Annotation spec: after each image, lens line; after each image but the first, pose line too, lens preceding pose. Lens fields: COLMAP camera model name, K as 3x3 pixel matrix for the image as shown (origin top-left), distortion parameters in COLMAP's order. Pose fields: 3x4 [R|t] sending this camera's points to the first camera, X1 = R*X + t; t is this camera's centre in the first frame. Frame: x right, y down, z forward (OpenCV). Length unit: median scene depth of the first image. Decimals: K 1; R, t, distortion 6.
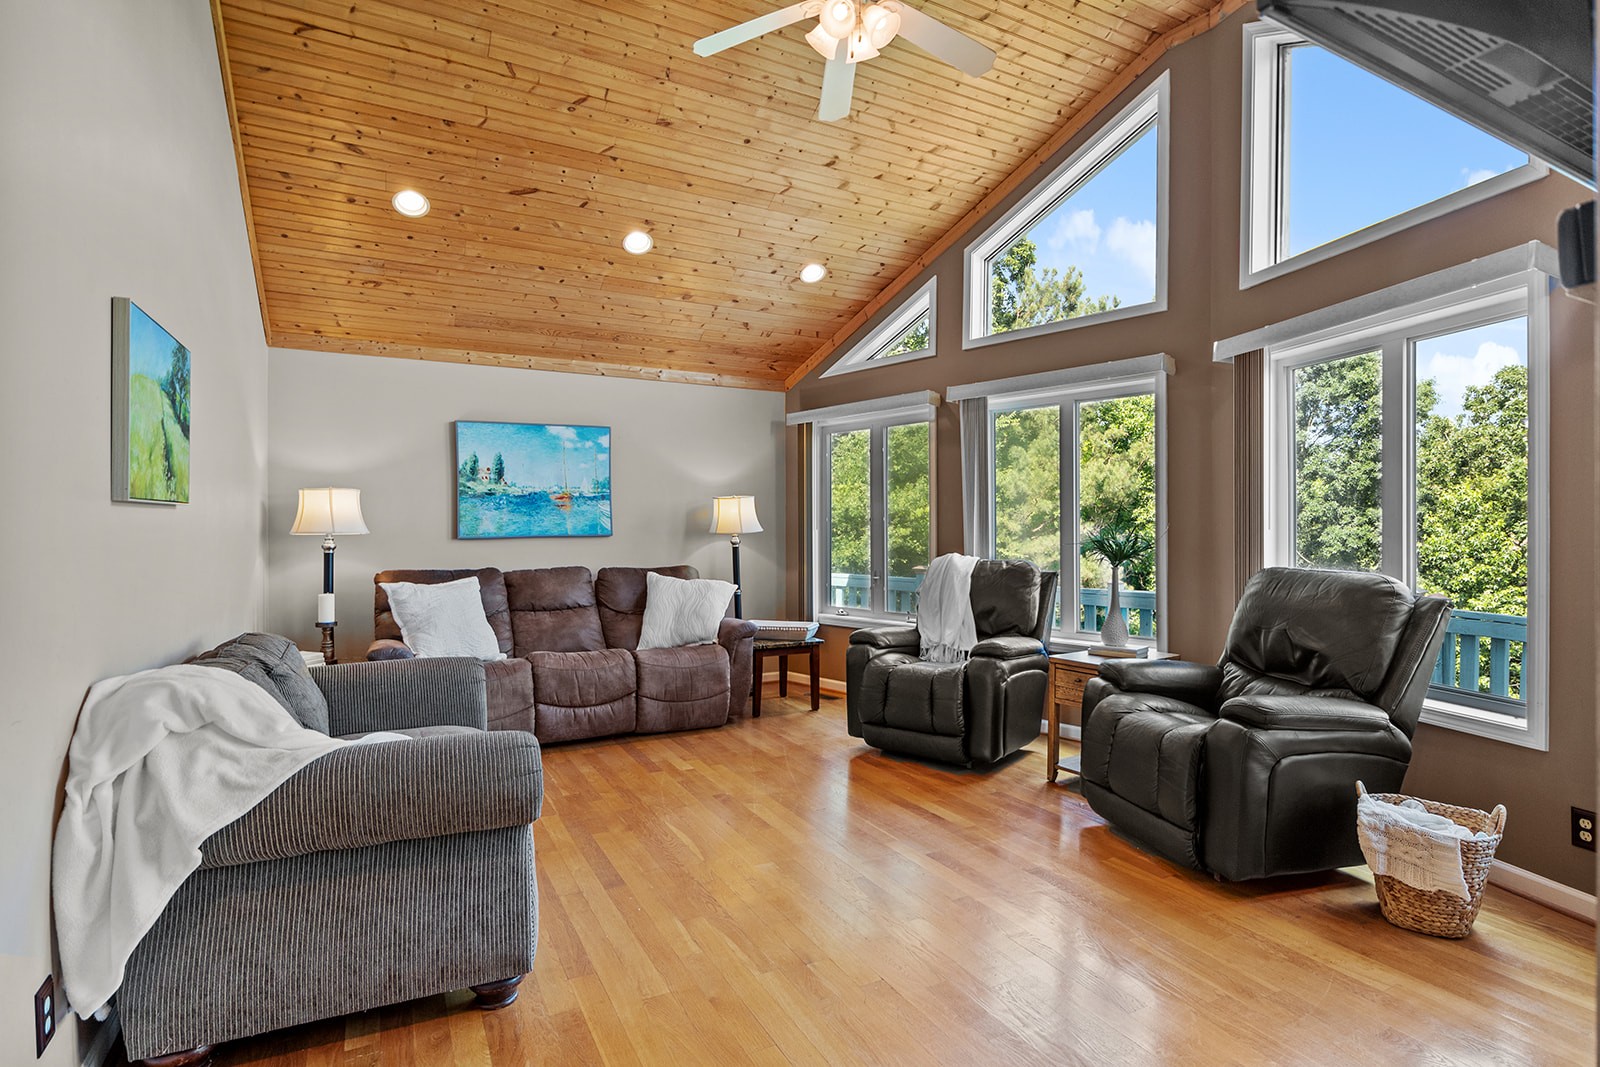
lens RADIAL K [[916.6, 0, 675.8], [0, 916.6, 534.2], [0, 0, 1]] dist [0.000030, 0.001274]
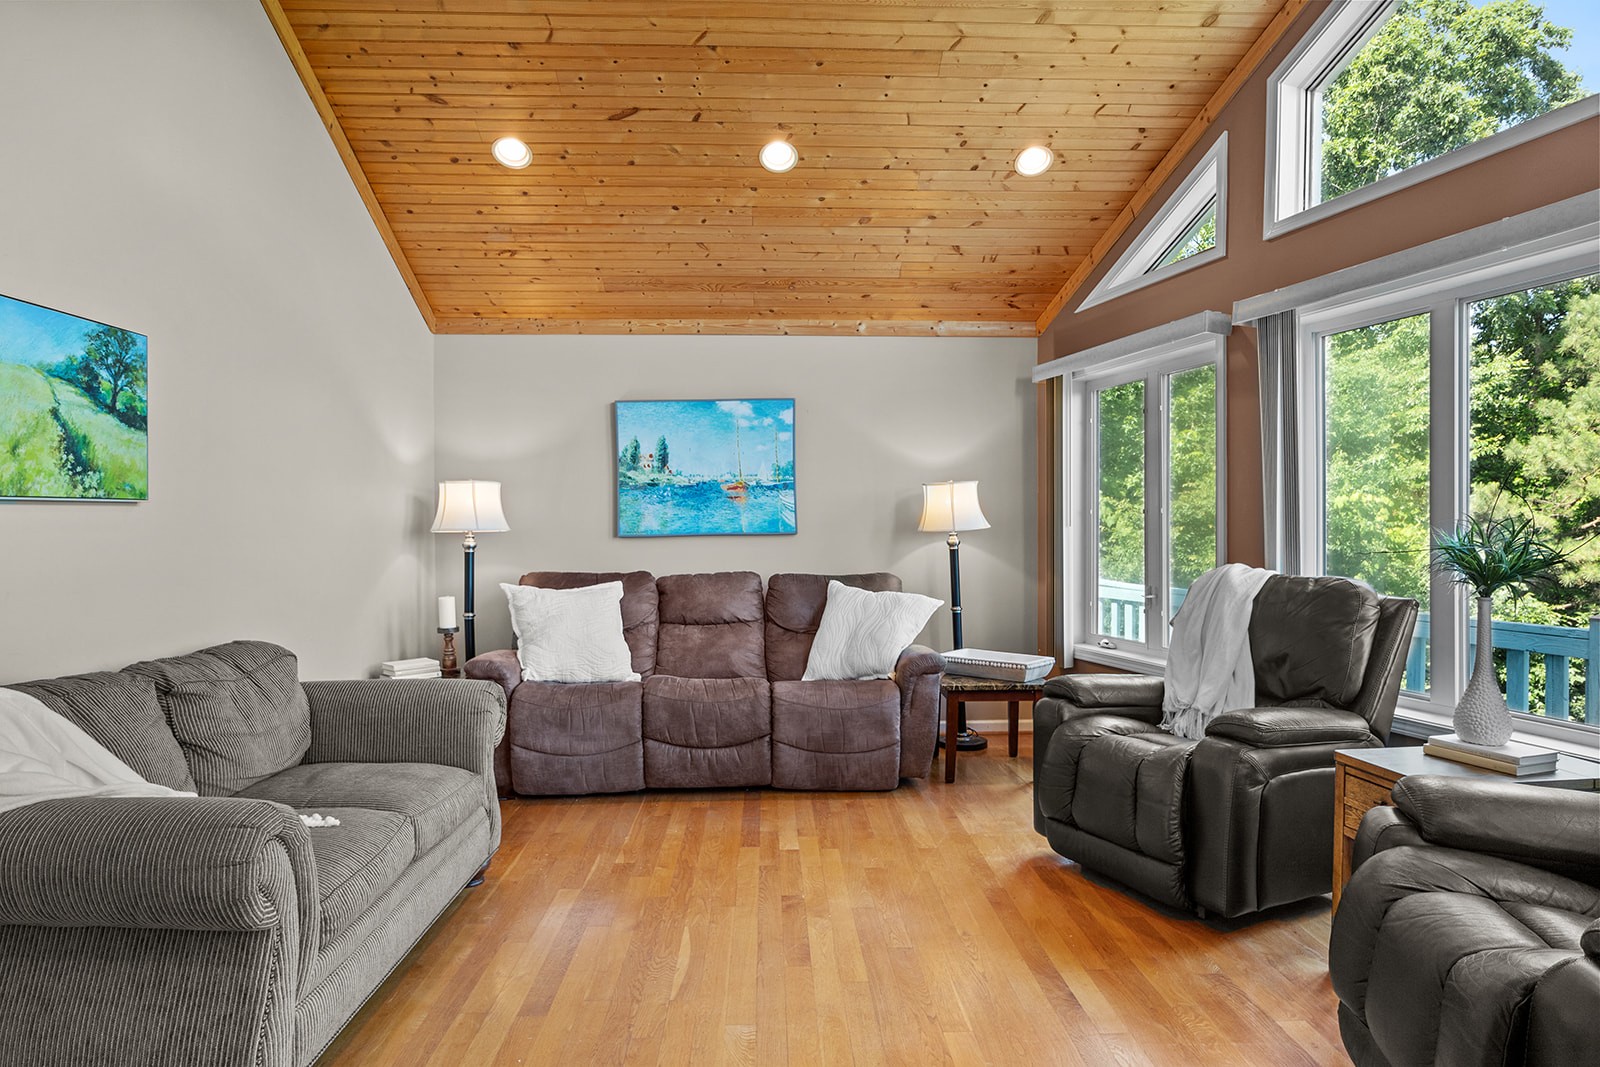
lens RADIAL K [[957.7, 0, 678.0], [0, 957.7, 538.6], [0, 0, 1]] dist [-0.008550, 0.005108]
pose [[0.899576, 0.005559, -0.436729, 0.235428], [-0.001623, 0.999955, 0.009384, -0.002273], [0.436761, -0.007733, 0.899544, 0.231360]]
